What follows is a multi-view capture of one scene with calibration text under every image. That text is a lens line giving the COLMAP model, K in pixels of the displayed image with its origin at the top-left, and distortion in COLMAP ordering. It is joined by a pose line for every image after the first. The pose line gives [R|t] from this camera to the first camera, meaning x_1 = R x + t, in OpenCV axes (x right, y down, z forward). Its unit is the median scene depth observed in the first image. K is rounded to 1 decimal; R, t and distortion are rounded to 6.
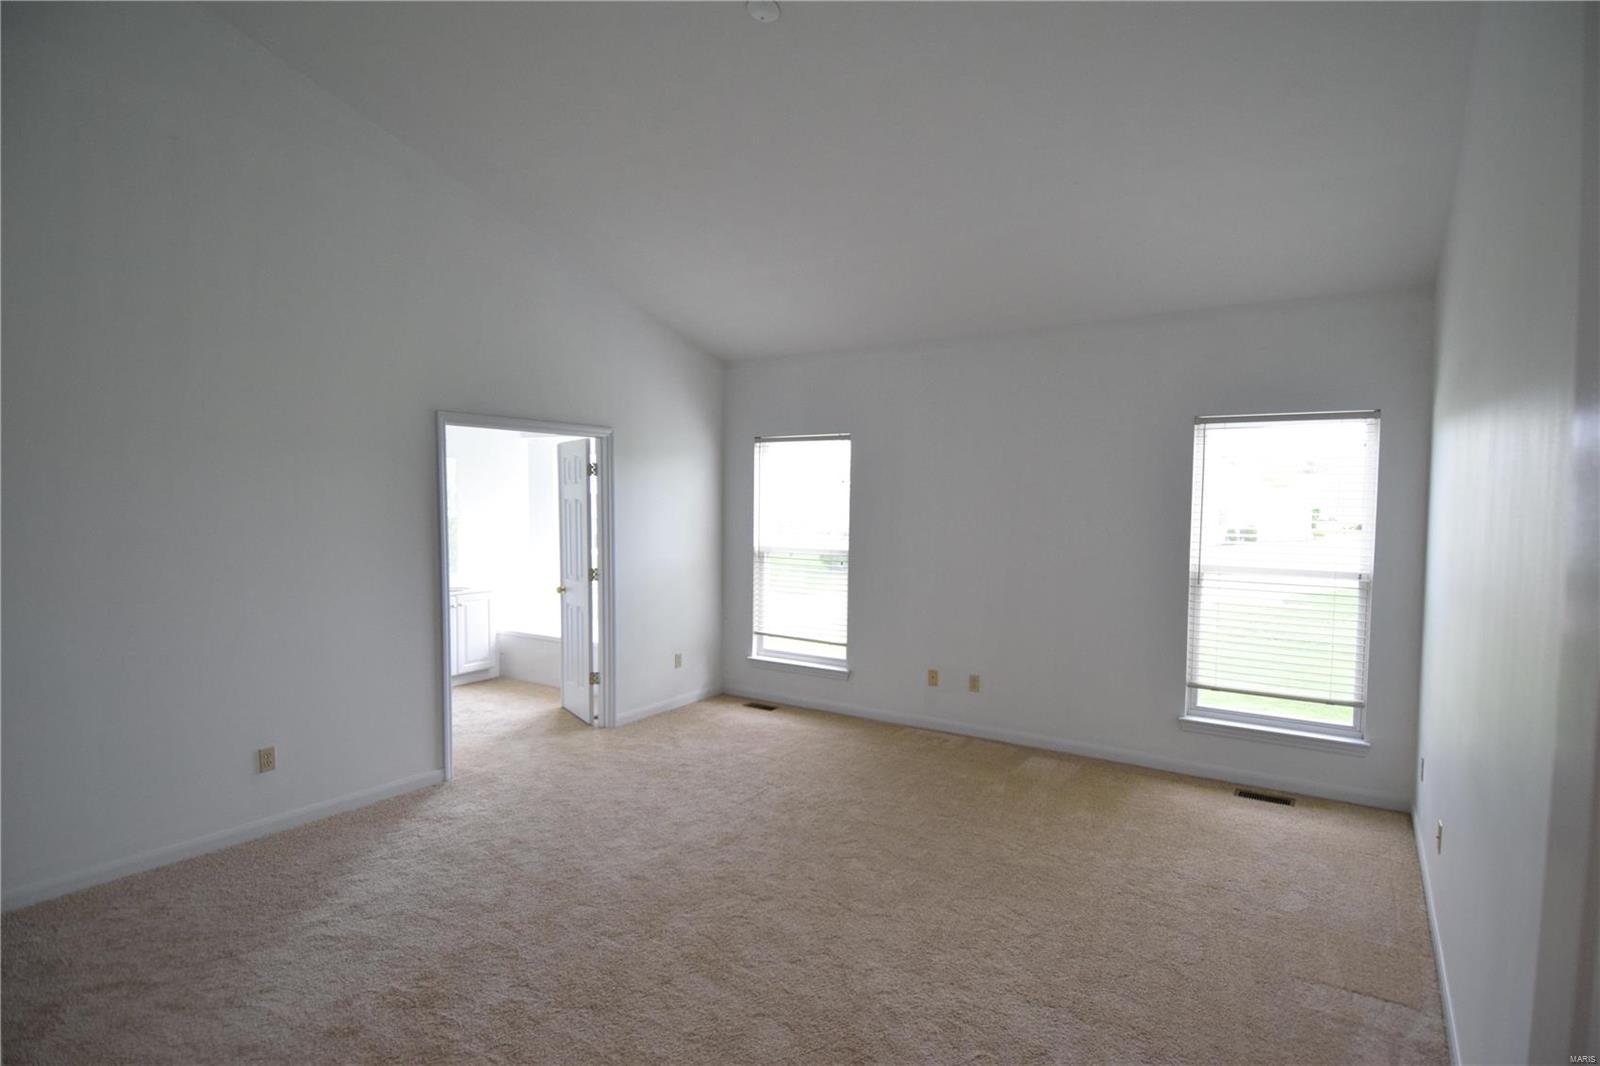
lens RADIAL K [[838.1, 0, 815.7], [0, 838.1, 546.6], [0, 0, 1]] dist [0.000386, -0.000928]
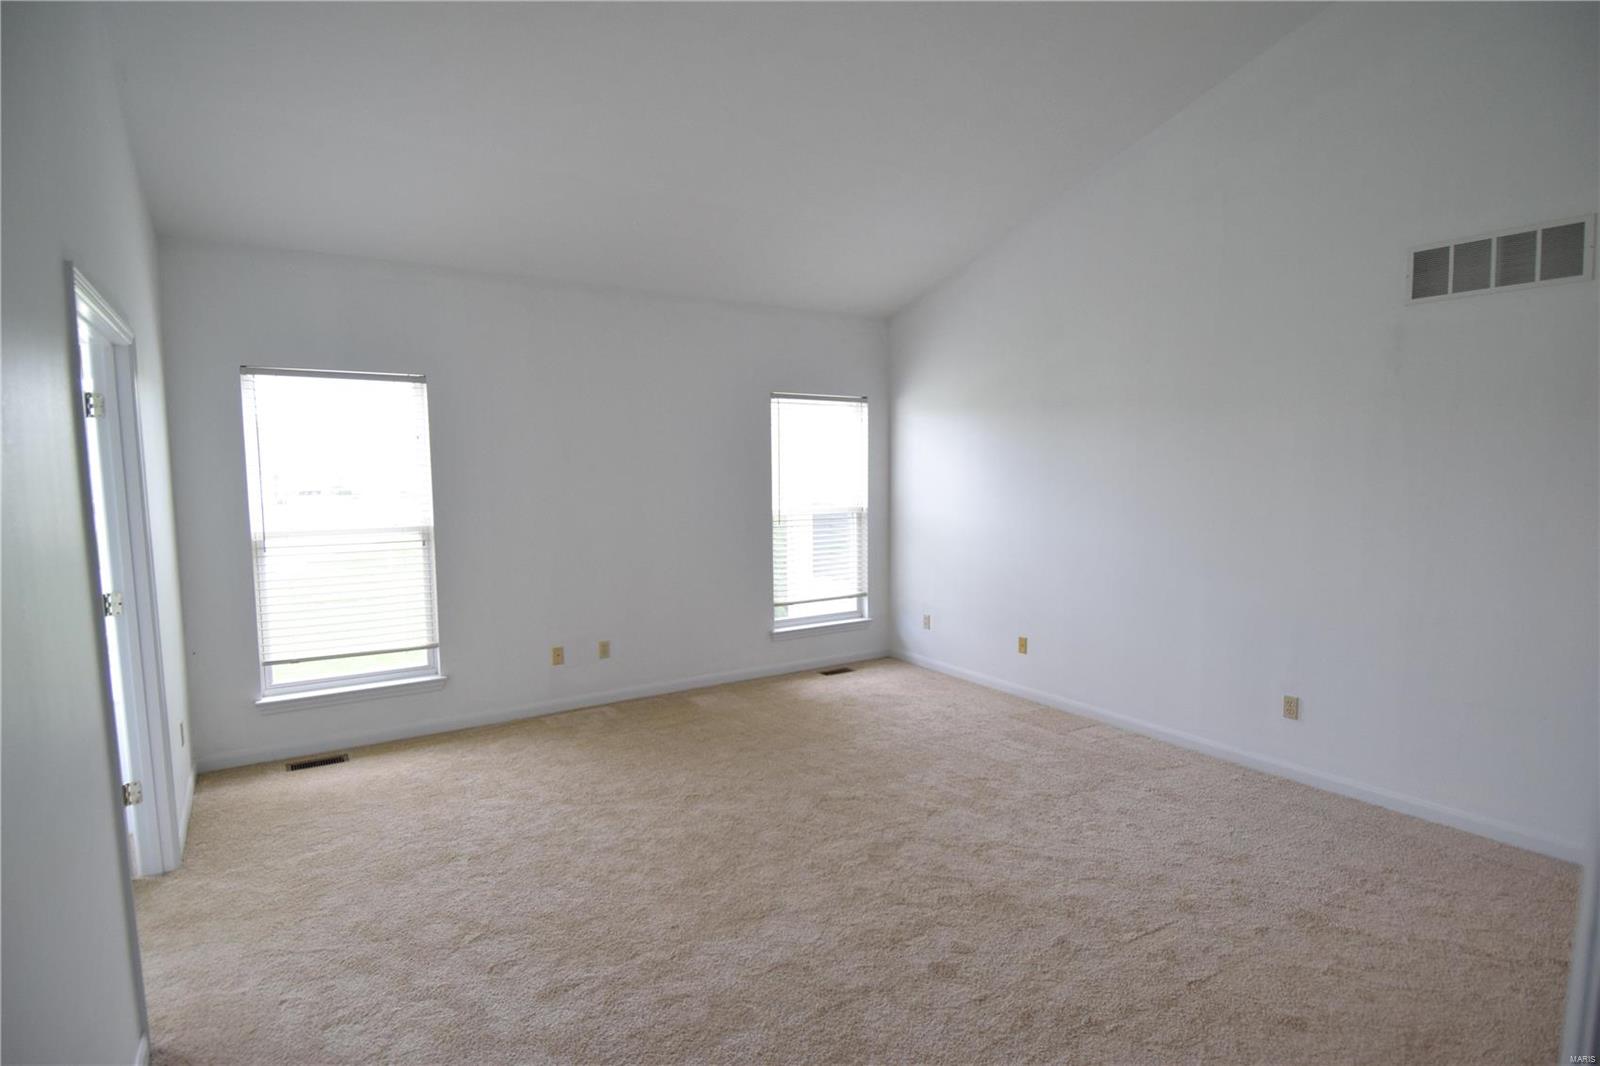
lens RADIAL K [[838.1, 0, 815.7], [0, 838.1, 546.6], [0, 0, 1]] dist [0.000386, -0.000928]
pose [[0.378130, -0.103298, 0.919971, -0.556267], [0.058013, 0.994446, 0.087815, -0.024617], [-0.923933, 0.020165, 0.382023, 0.371709]]
